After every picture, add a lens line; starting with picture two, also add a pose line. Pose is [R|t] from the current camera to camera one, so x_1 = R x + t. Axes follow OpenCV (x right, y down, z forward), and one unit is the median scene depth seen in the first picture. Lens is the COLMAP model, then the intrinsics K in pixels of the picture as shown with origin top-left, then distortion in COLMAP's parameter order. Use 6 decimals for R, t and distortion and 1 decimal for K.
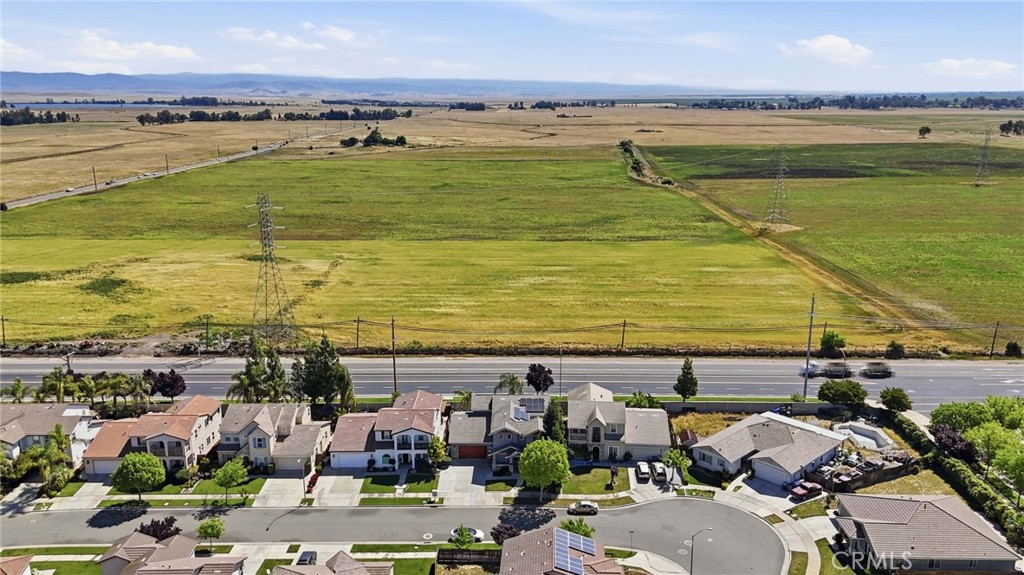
lens RADIAL K [[780.9, 0, 512.0], [0, 780.9, 287.5], [0, 0, 1]] dist [0.048641, -0.001059]
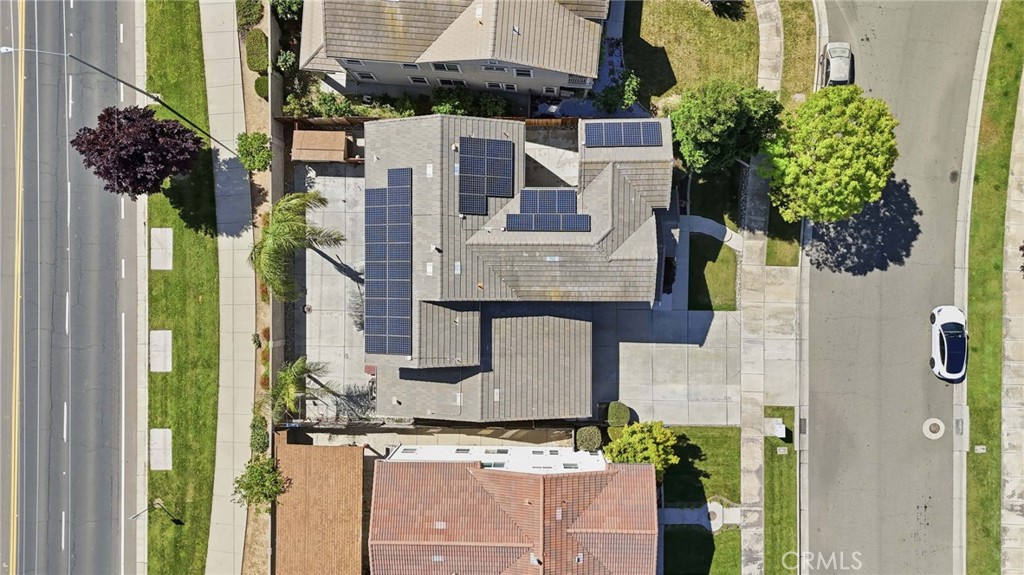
lens RADIAL K [[761.6, 0, 512.1], [0, 761.6, 284.3], [0, 0, 1]] dist [0.072807, -0.069599]
pose [[-0.001264, -0.999996, -0.002424, -0.019031], [0.274978, -0.002678, 0.961447, -0.159341], [-0.961450, 0.000549, 0.274980, 0.970595]]
